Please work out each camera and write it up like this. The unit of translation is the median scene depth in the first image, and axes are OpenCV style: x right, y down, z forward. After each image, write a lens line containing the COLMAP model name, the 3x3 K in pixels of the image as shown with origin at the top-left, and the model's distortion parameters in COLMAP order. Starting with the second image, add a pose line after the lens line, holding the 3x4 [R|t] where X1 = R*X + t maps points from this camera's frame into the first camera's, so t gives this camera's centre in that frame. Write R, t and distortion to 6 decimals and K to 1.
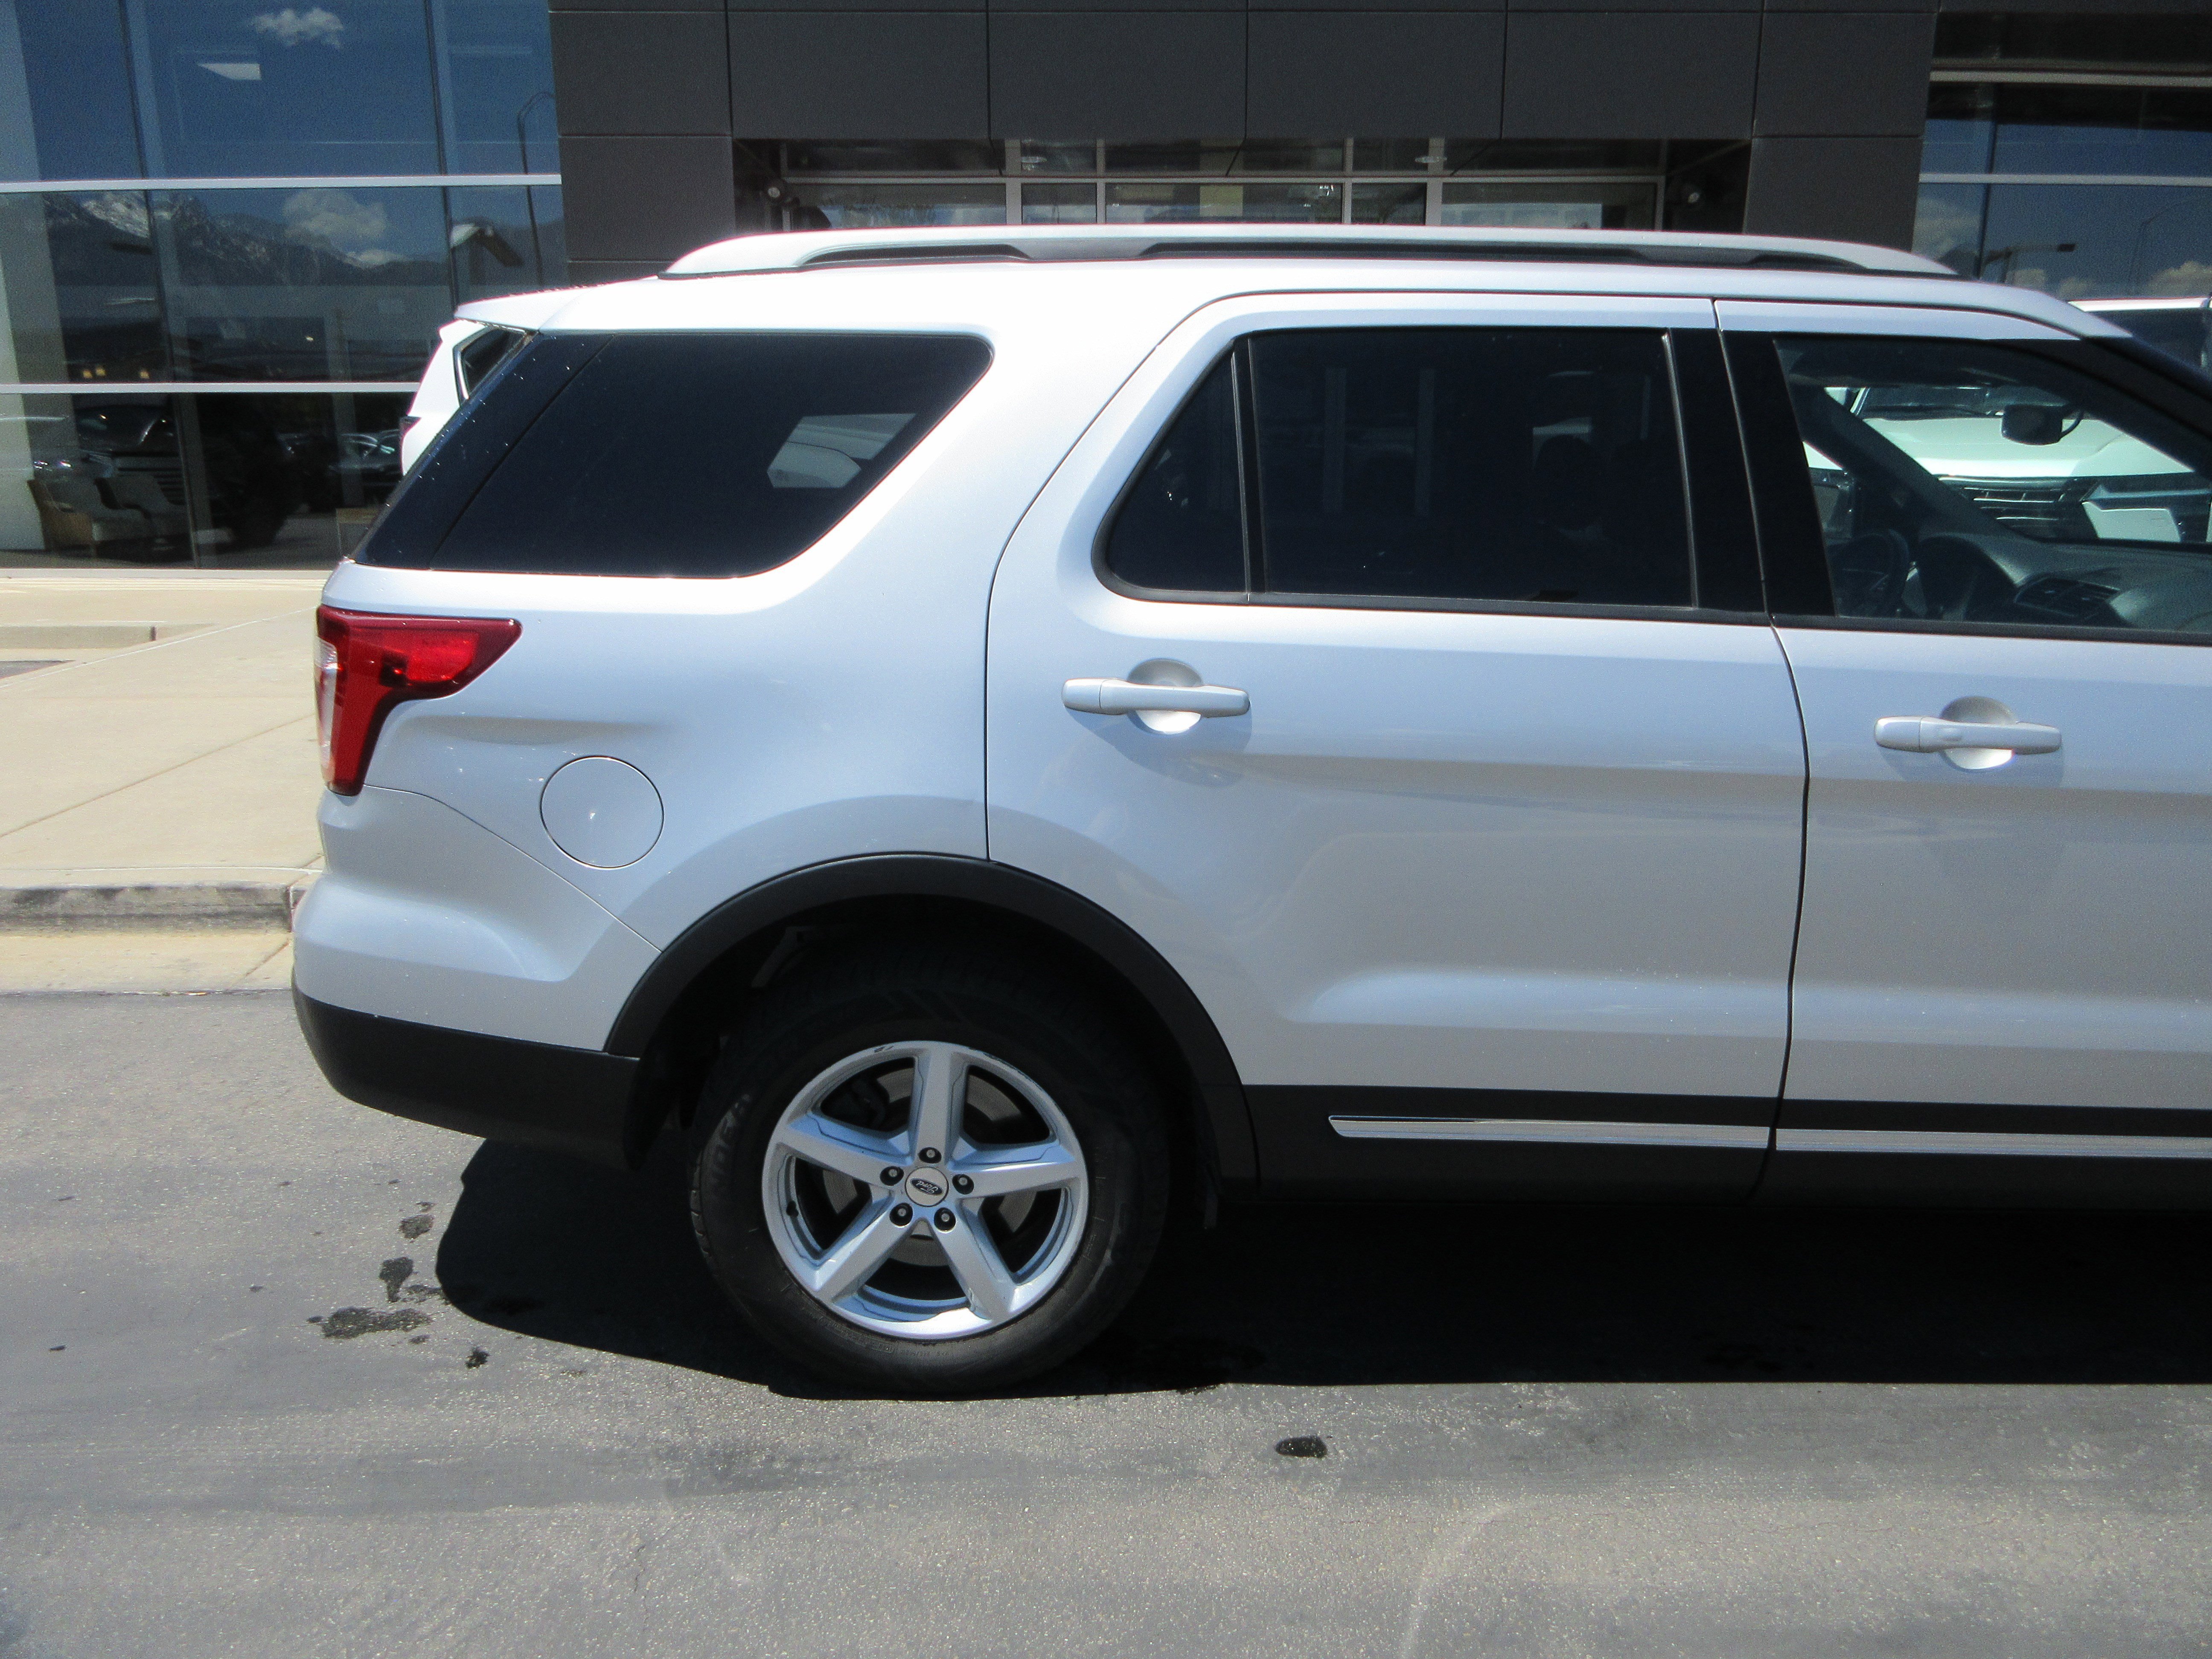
lens RADIAL K [[1635.8, 0, 1105.2], [0, 1635.8, 821.5], [0, 0, 1]] dist [-0.003783, 0.011364]
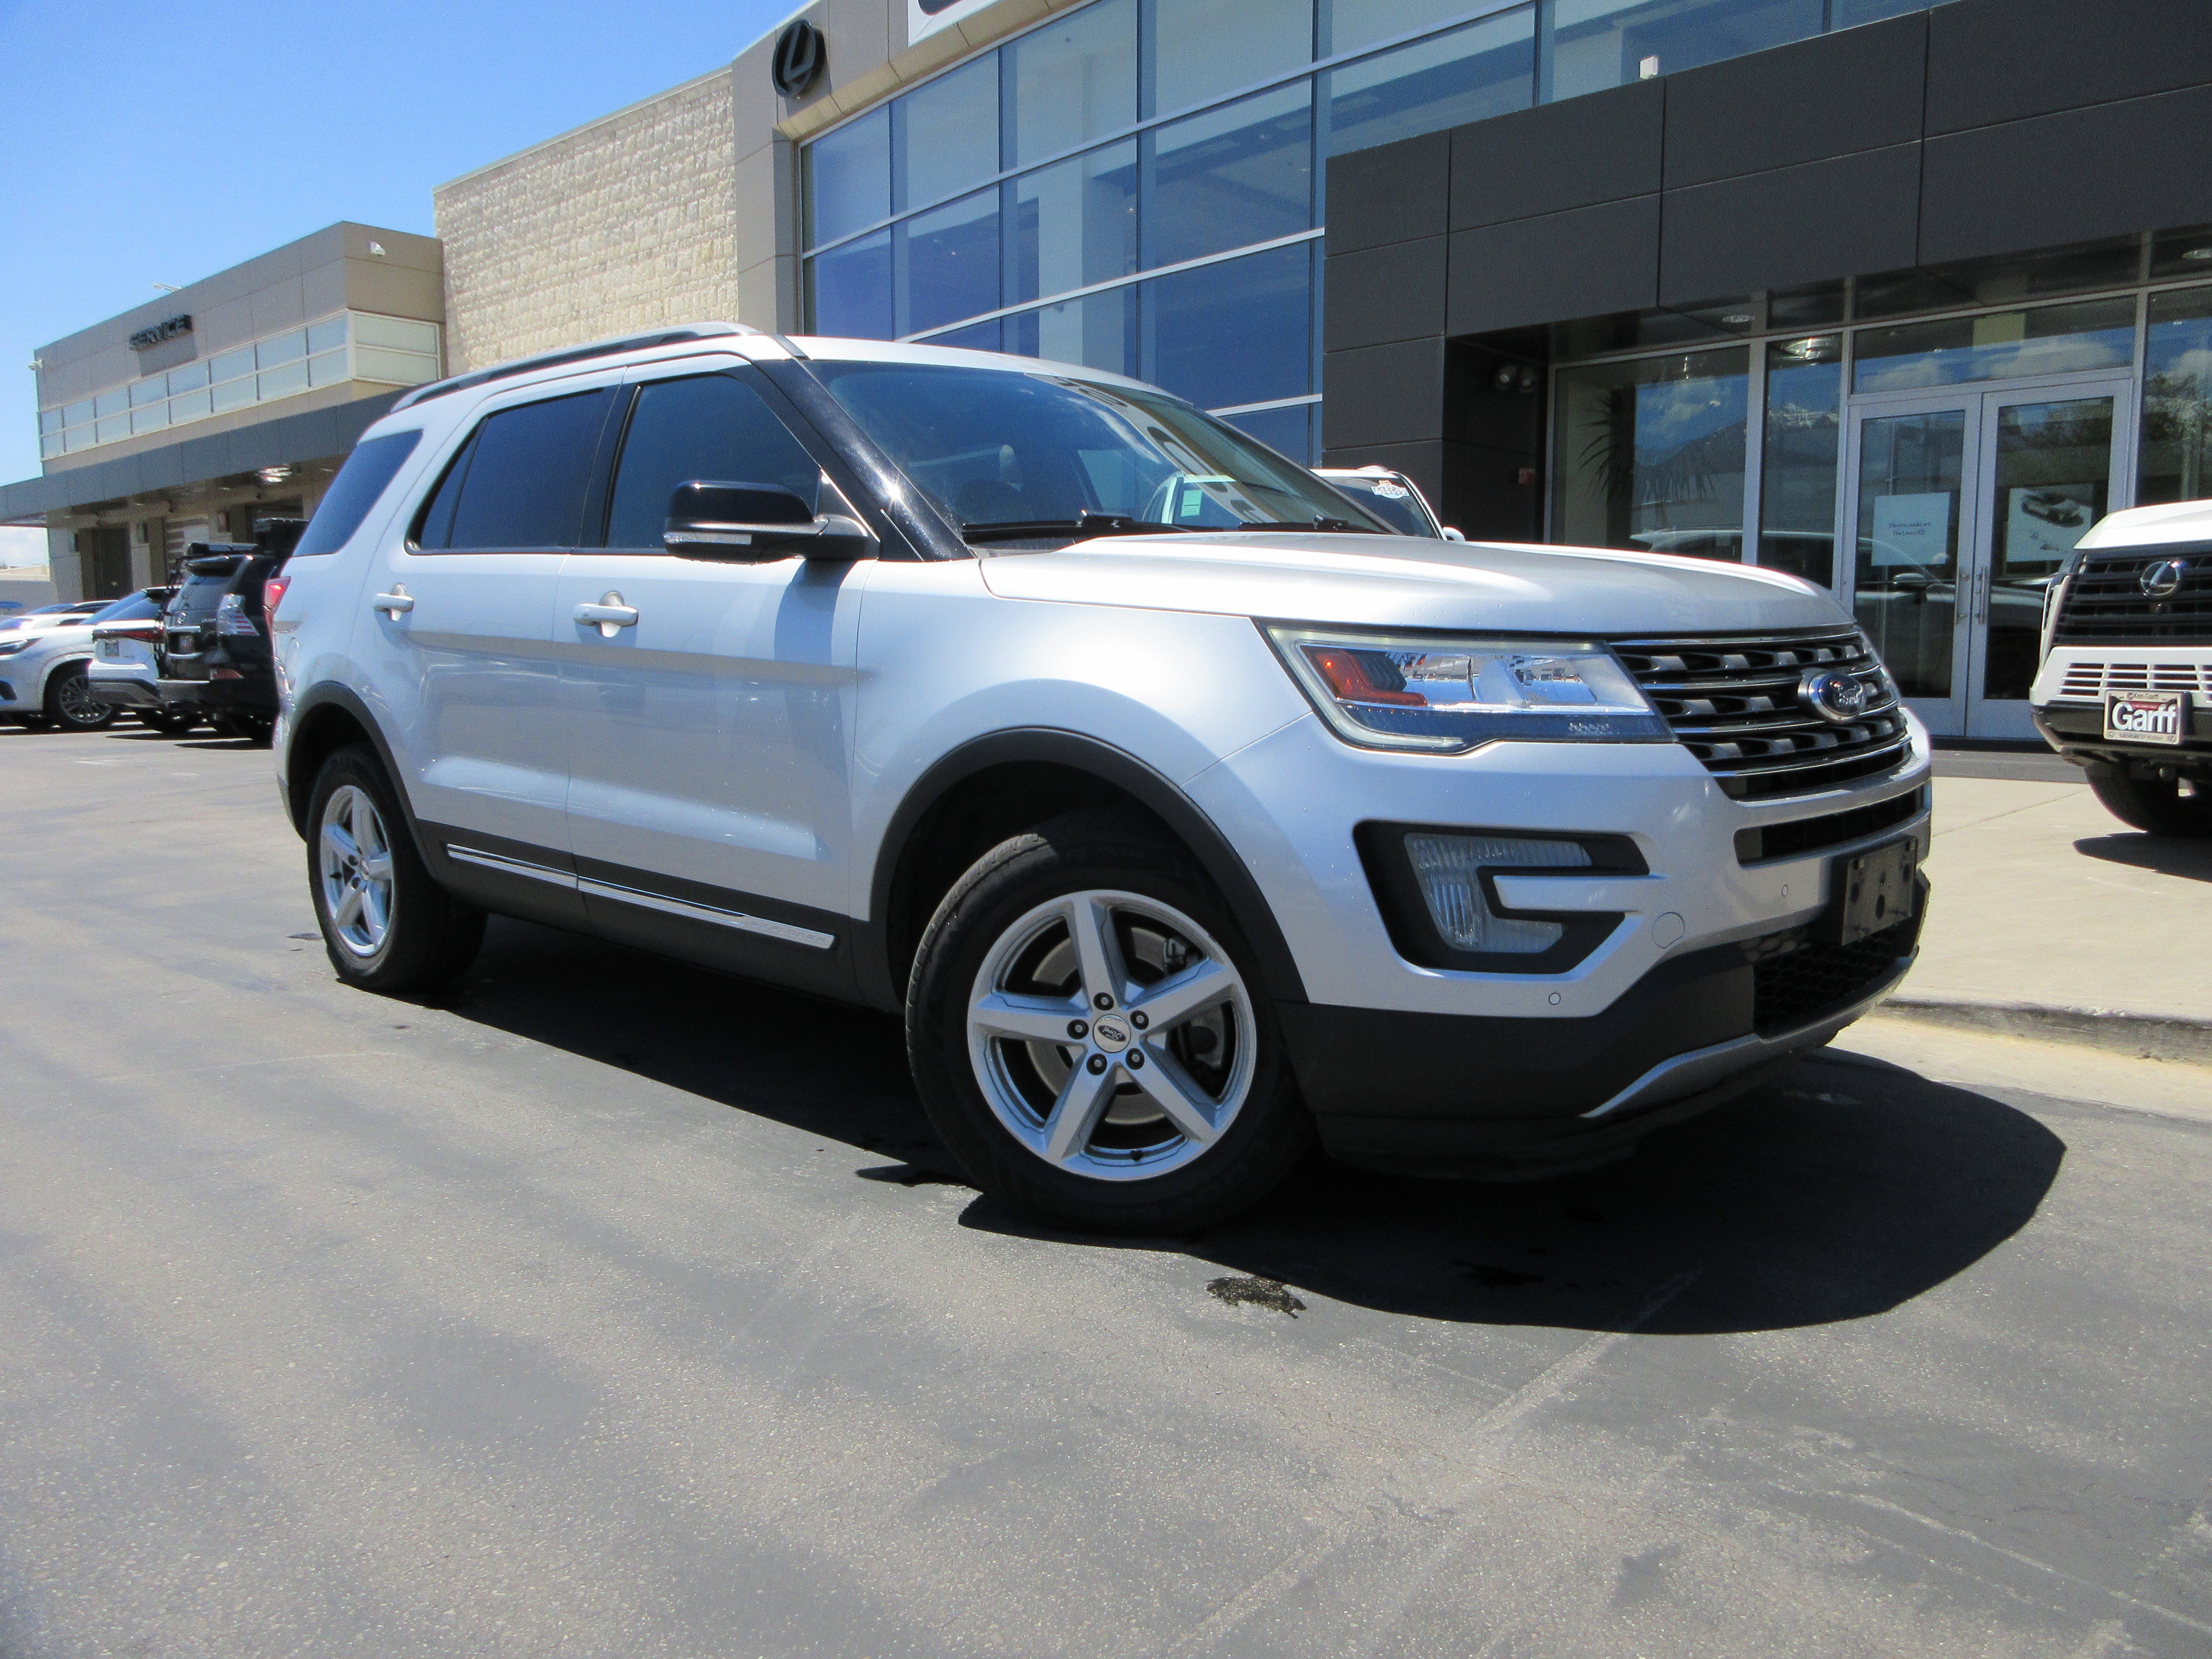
lens RADIAL K [[1635.8, 0, 1105.7], [0, 1635.8, 820.0], [0, 0, 1]] dist [-0.003783, 0.011364]
pose [[0.728711, 0.070432, -0.681190, 1.818017], [-0.156939, 0.985400, -0.066001, 0.158017], [0.666596, 0.155001, 0.729126, 0.188544]]
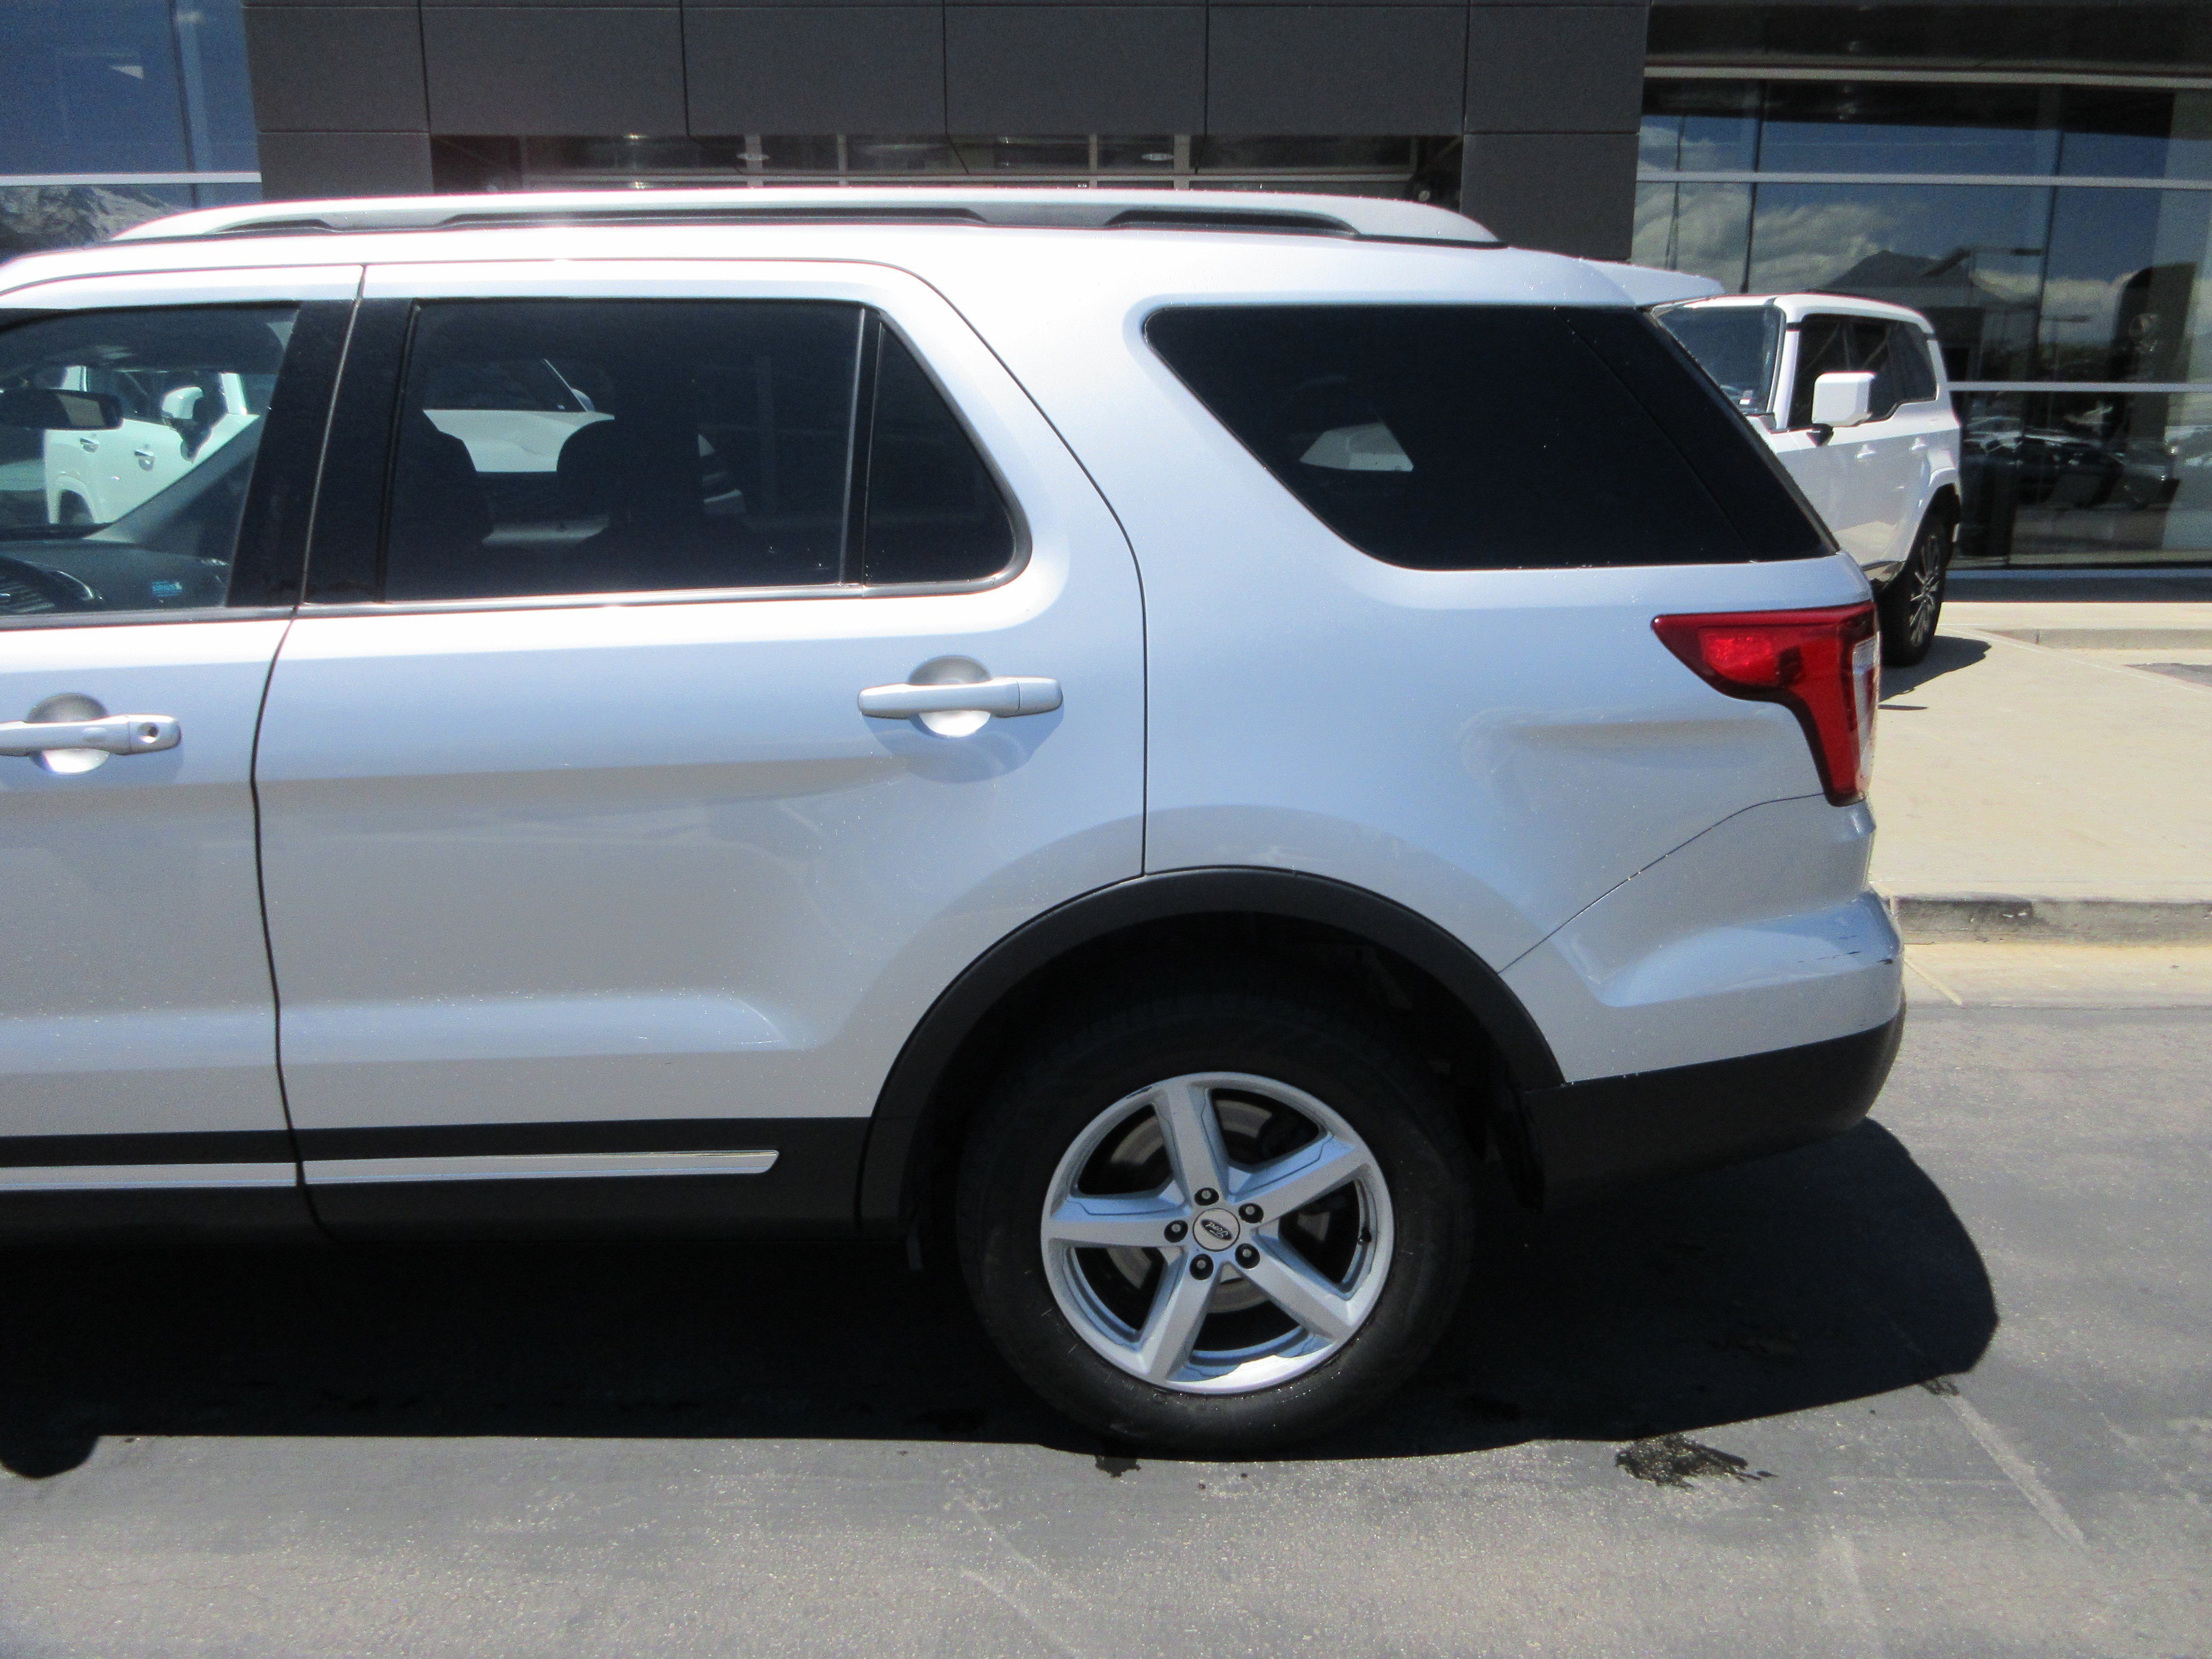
lens RADIAL K [[1635.8, 0, 1107.2], [0, 1635.8, 819.4], [0, 0, 1]] dist [-0.003783, 0.011364]
pose [[0.999774, 0.007630, -0.019832, 0.907970], [-0.007713, 0.999962, -0.004109, -0.003780], [0.019799, 0.004261, 0.999795, 0.069476]]
